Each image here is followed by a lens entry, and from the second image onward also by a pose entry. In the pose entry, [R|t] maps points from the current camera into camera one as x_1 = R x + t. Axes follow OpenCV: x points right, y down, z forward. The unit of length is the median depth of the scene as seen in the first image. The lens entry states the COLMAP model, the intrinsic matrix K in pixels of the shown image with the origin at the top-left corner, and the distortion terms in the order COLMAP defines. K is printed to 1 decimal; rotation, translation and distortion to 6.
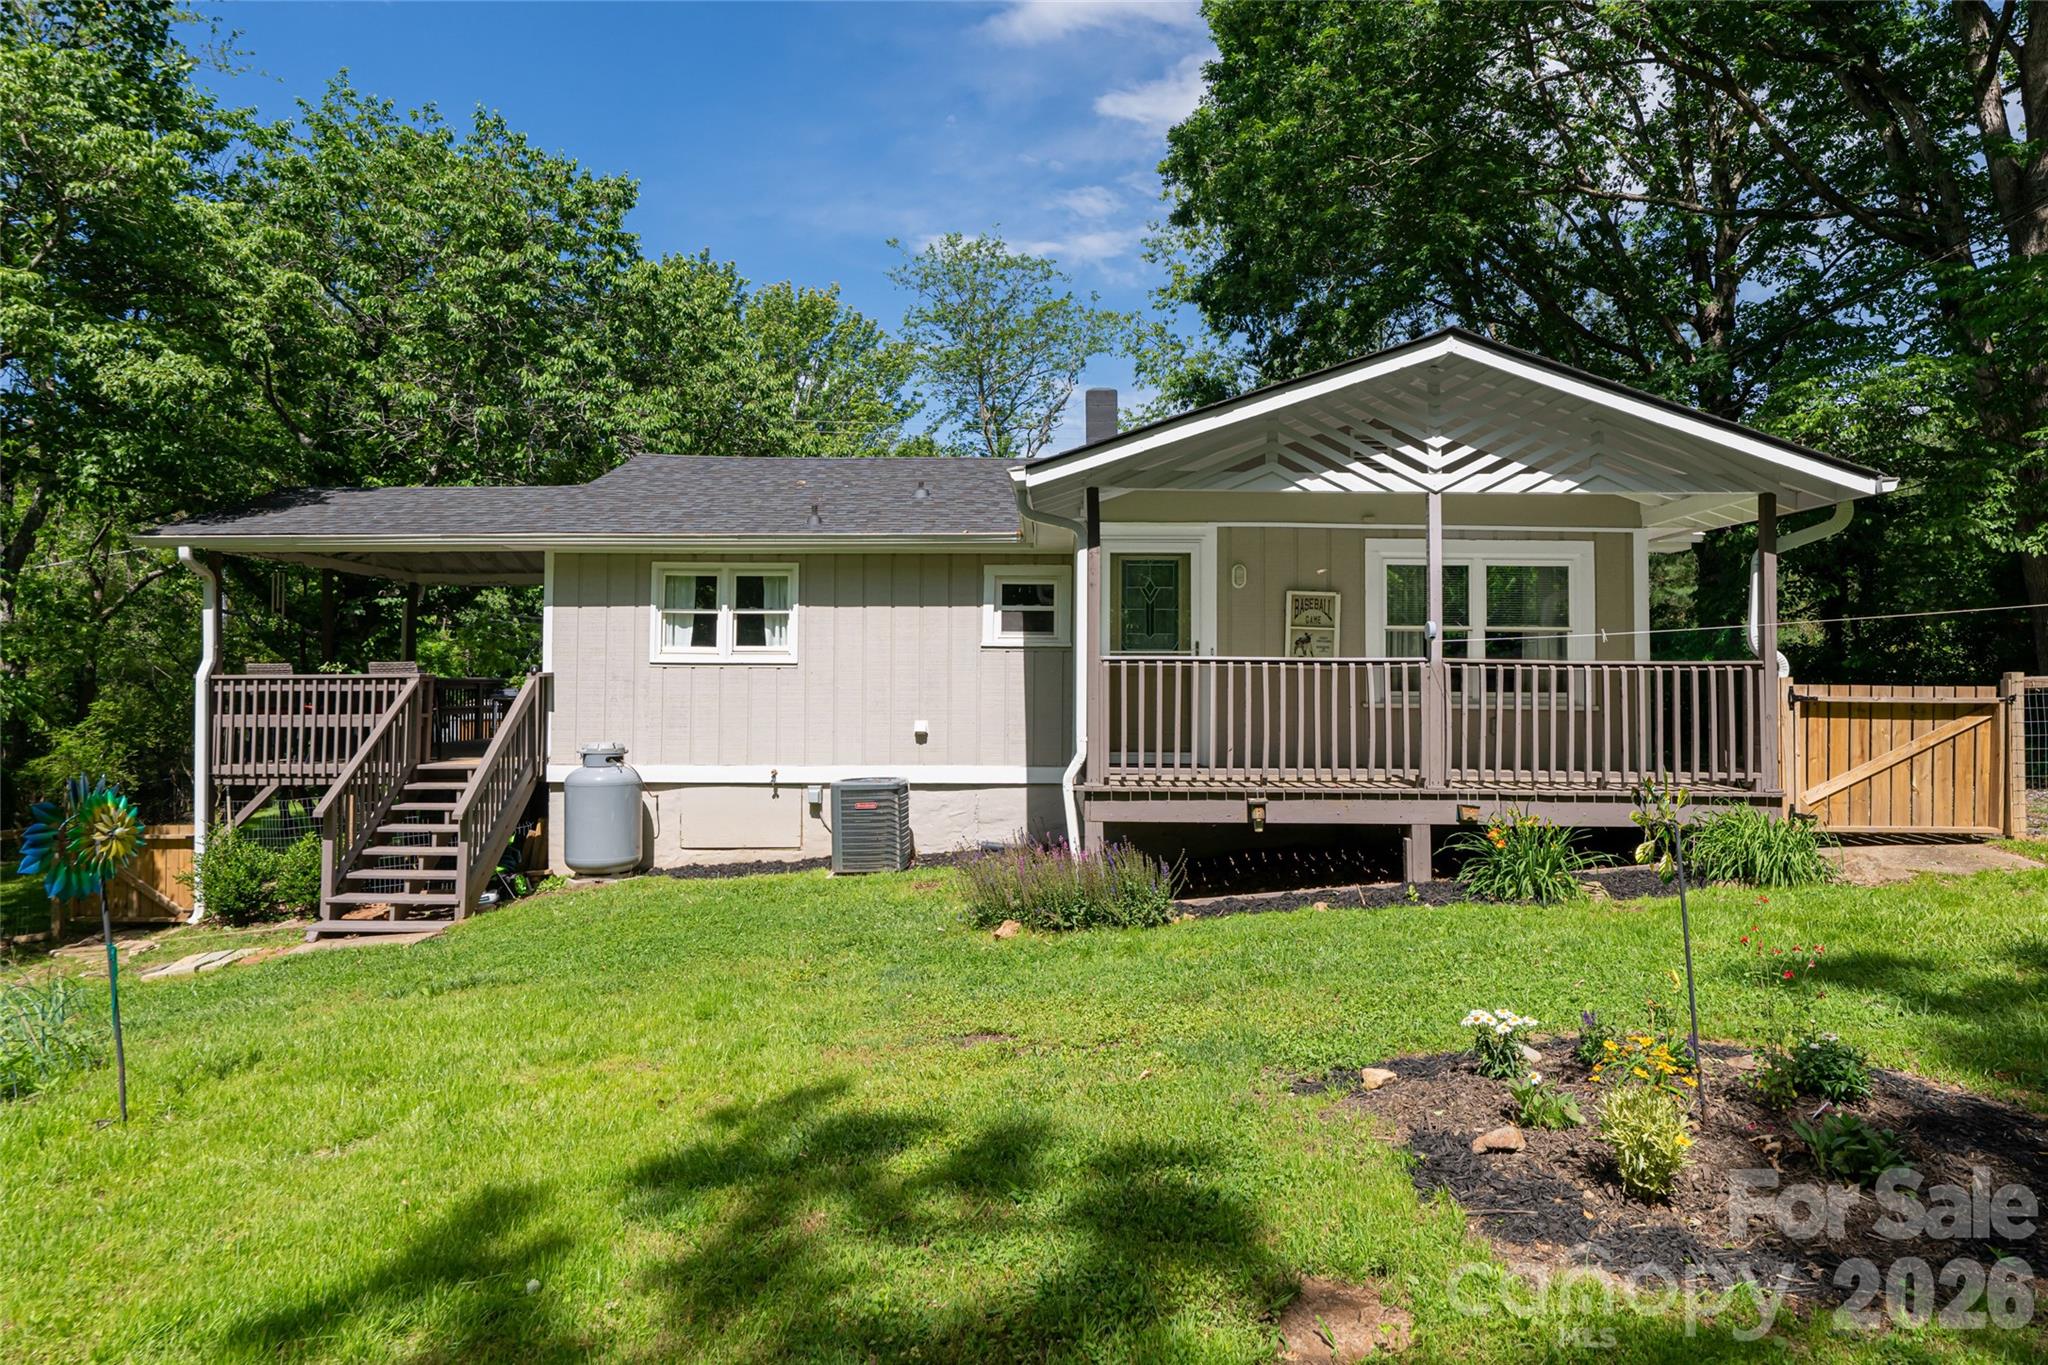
lens RADIAL K [[1125.4, 0, 1115.7], [0, 1125.4, 662.5], [0, 0, 1]] dist [-0.003807, -0.000401]
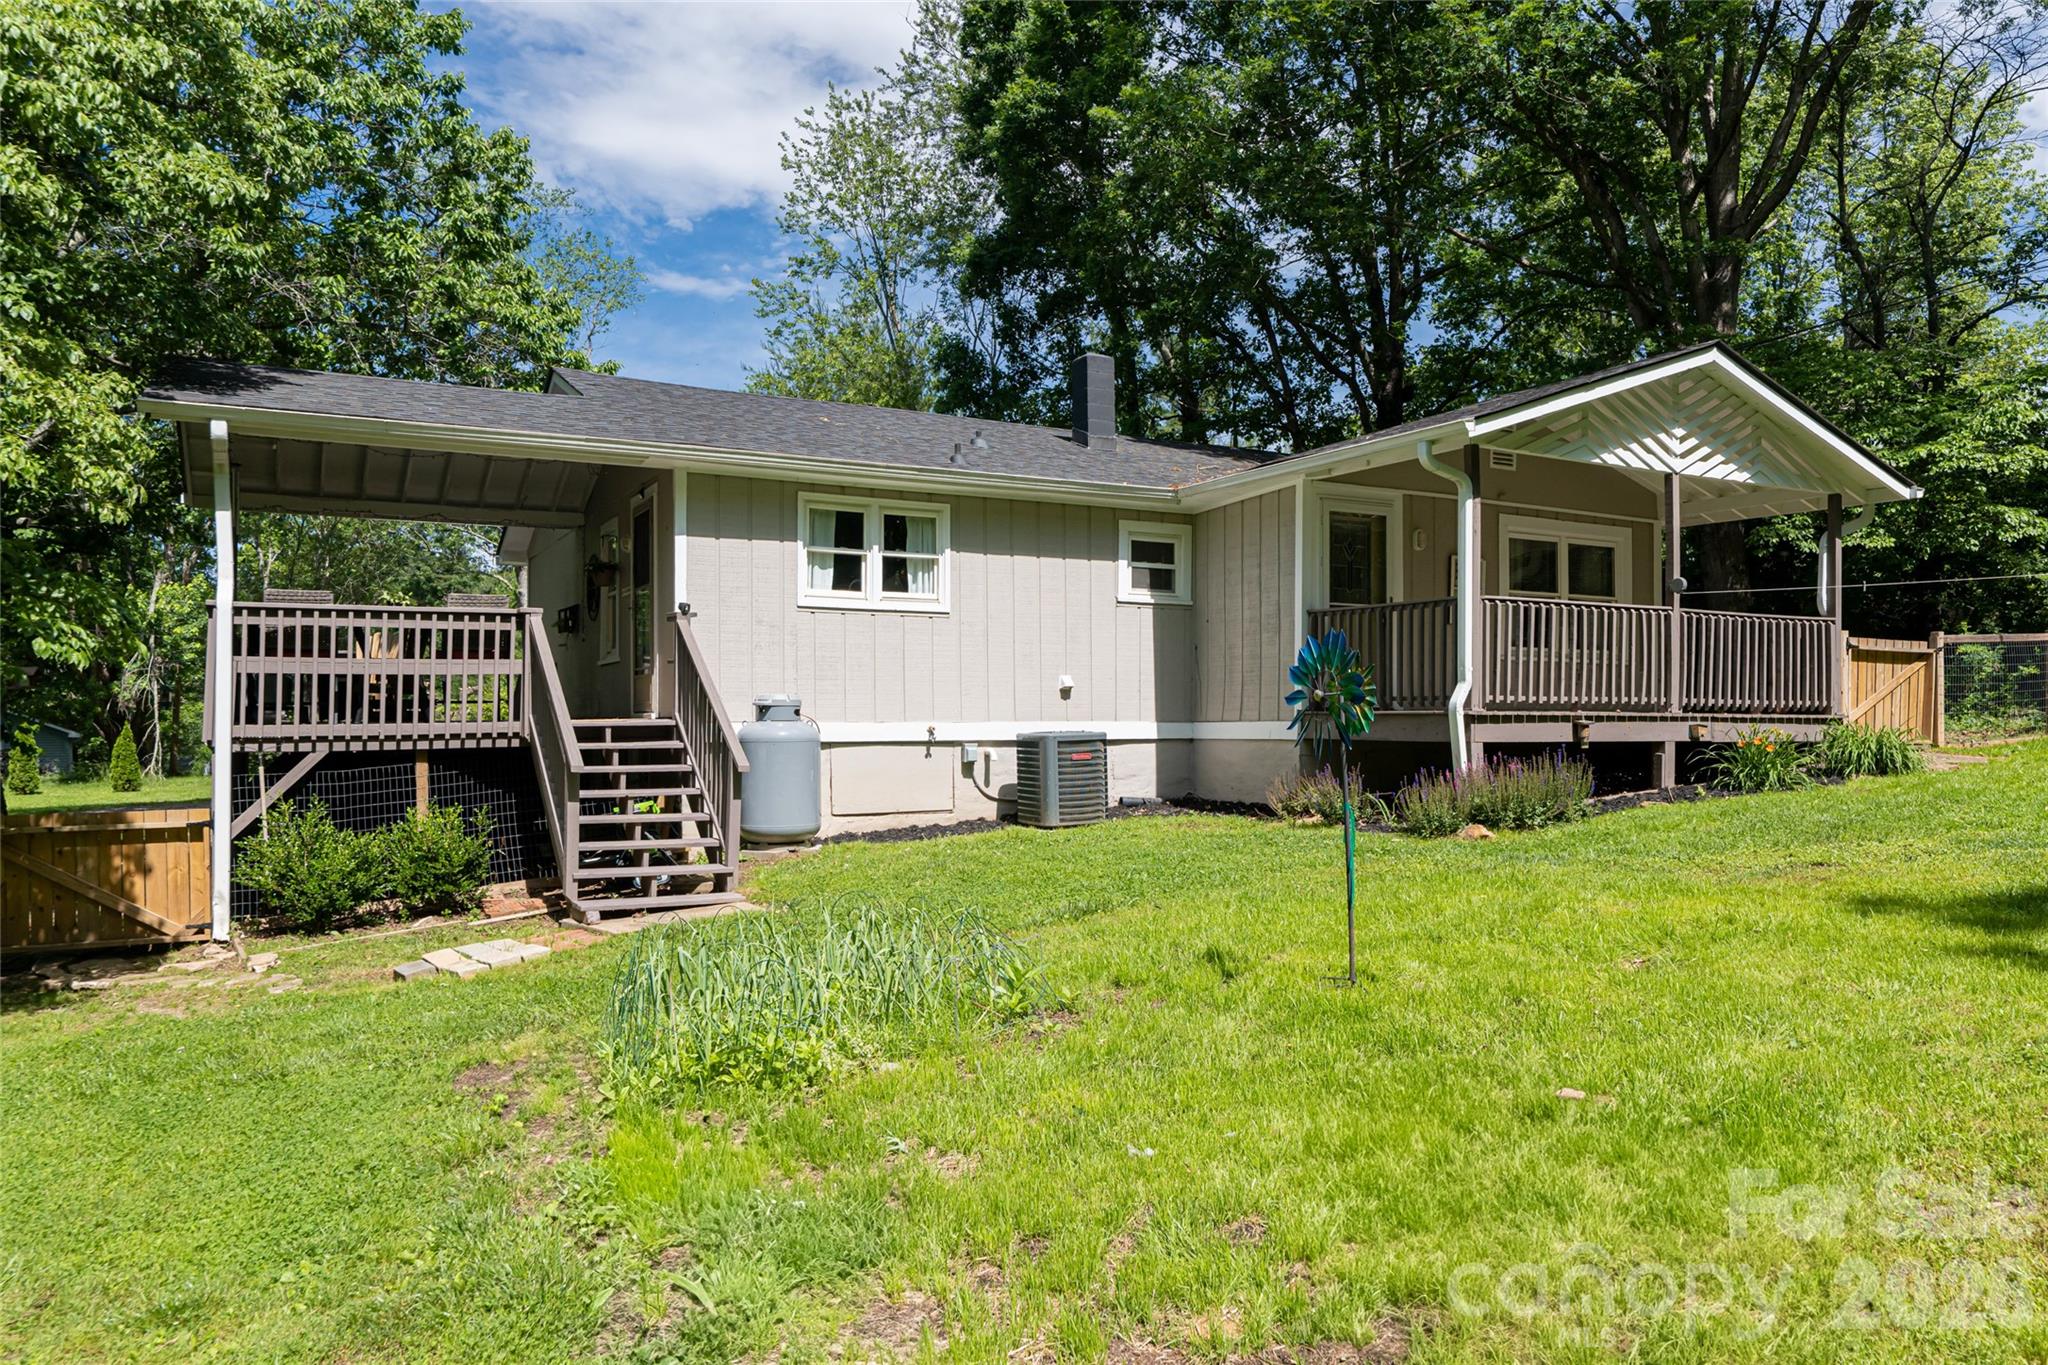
lens RADIAL K [[1201.1, 0, 1026.9], [0, 1201.1, 686.4], [0, 0, 1]] dist [0.002050, -0.002524]
pose [[0.905696, 0.005556, 0.423892, -0.650878], [-0.006495, 0.999979, 0.000770, 0.061401], [-0.423878, -0.003451, 0.905713, 0.074197]]
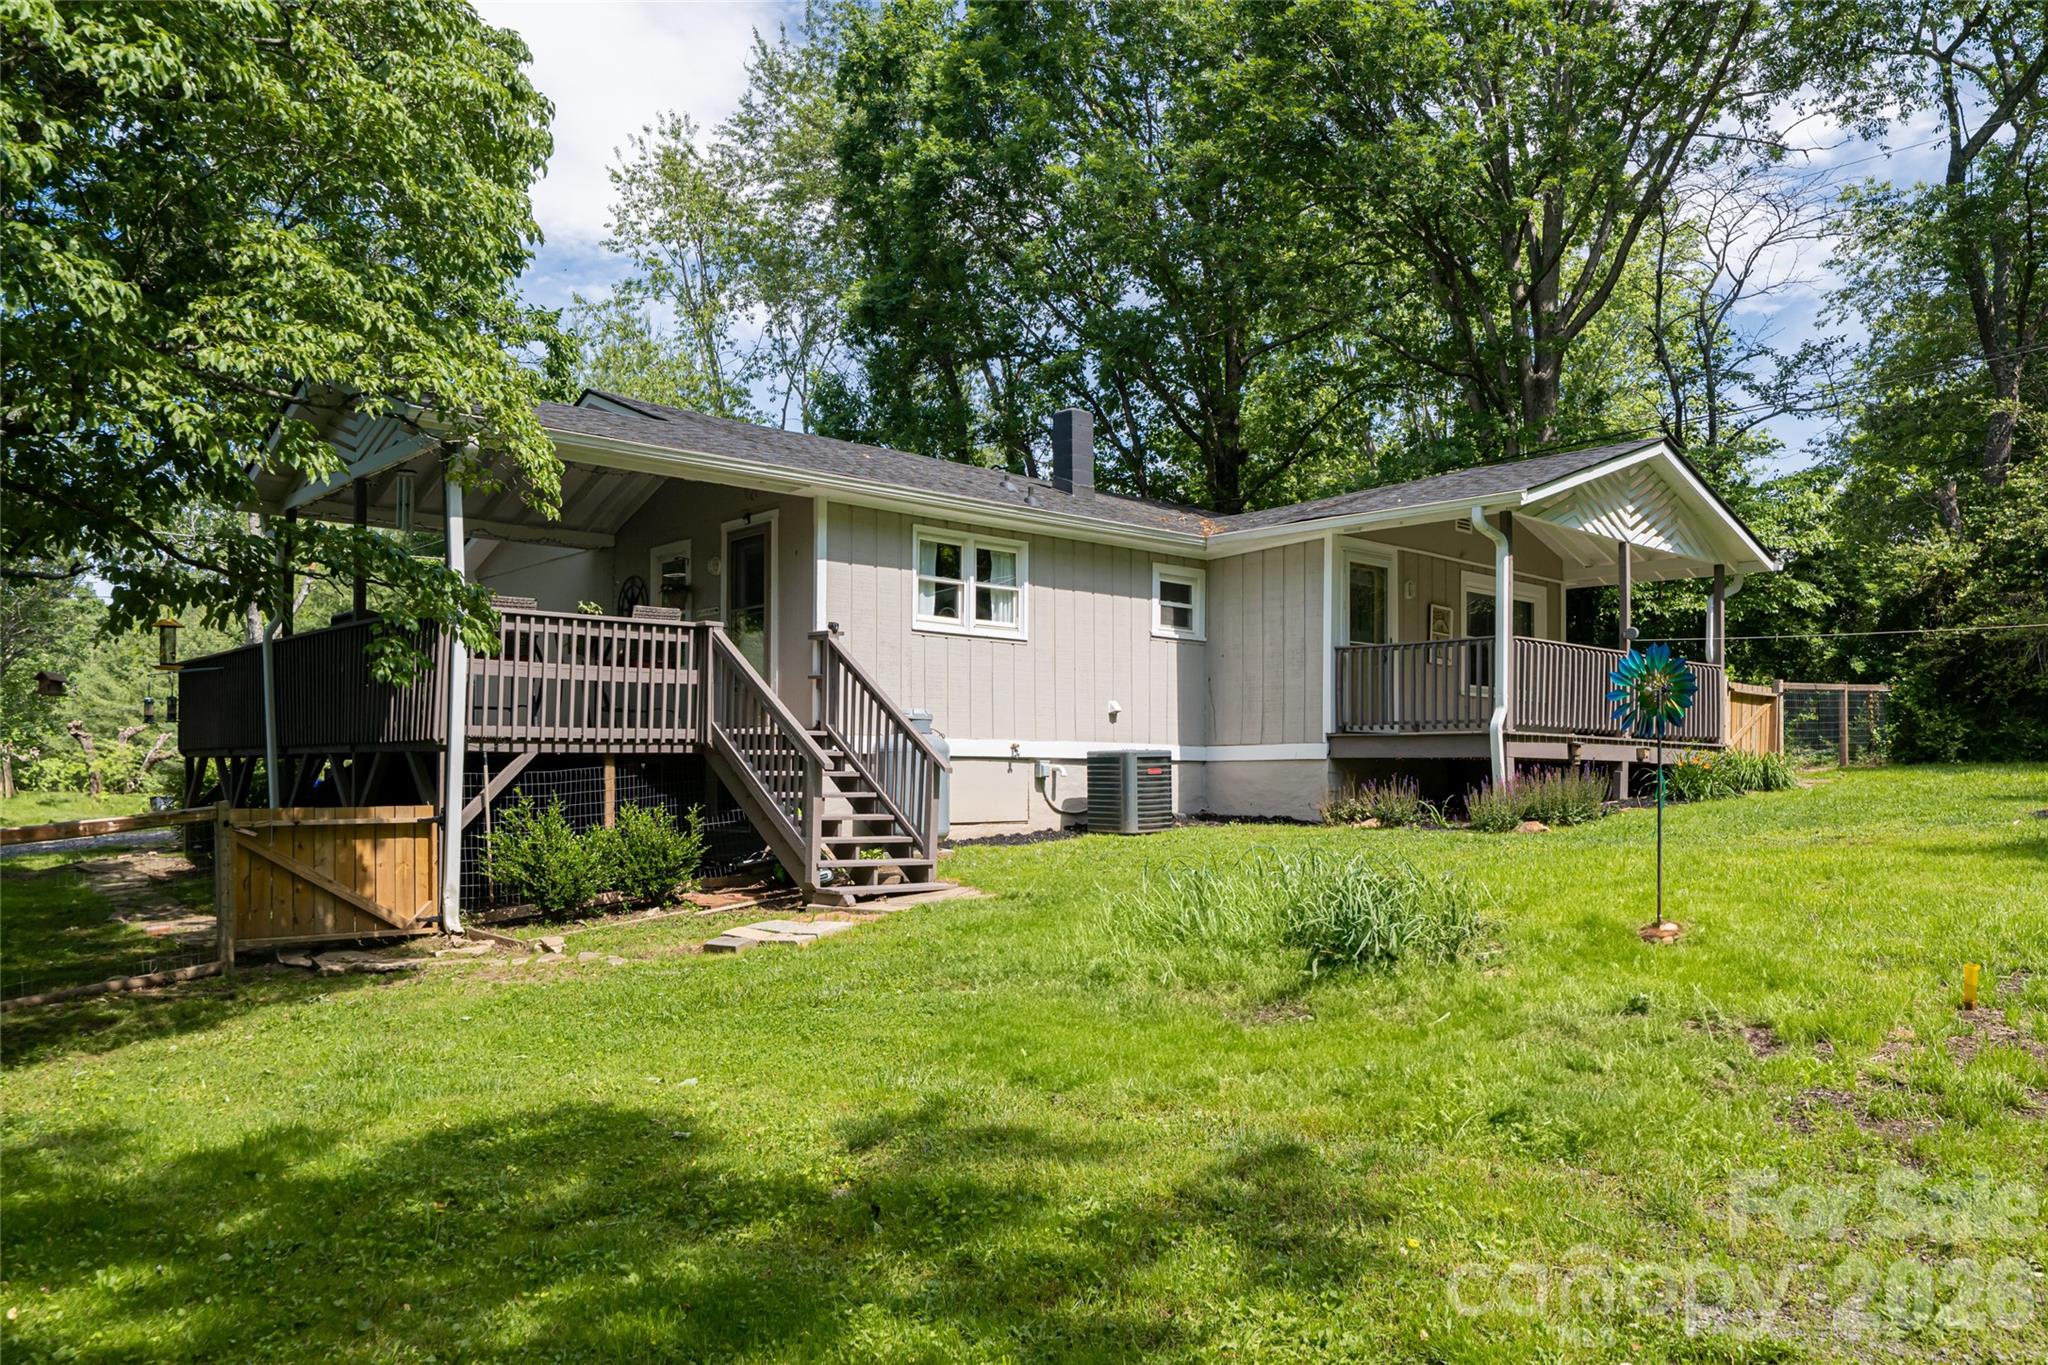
lens RADIAL K [[1252.2, 0, 970.7], [0, 1252.2, 718.7], [0, 0, 1]] dist [0.000330, 0.000722]
pose [[0.805455, 0.026509, 0.592064, -1.001036], [-0.018861, 0.999640, -0.019098, 0.095329], [-0.592357, 0.004216, 0.805665, 0.119156]]
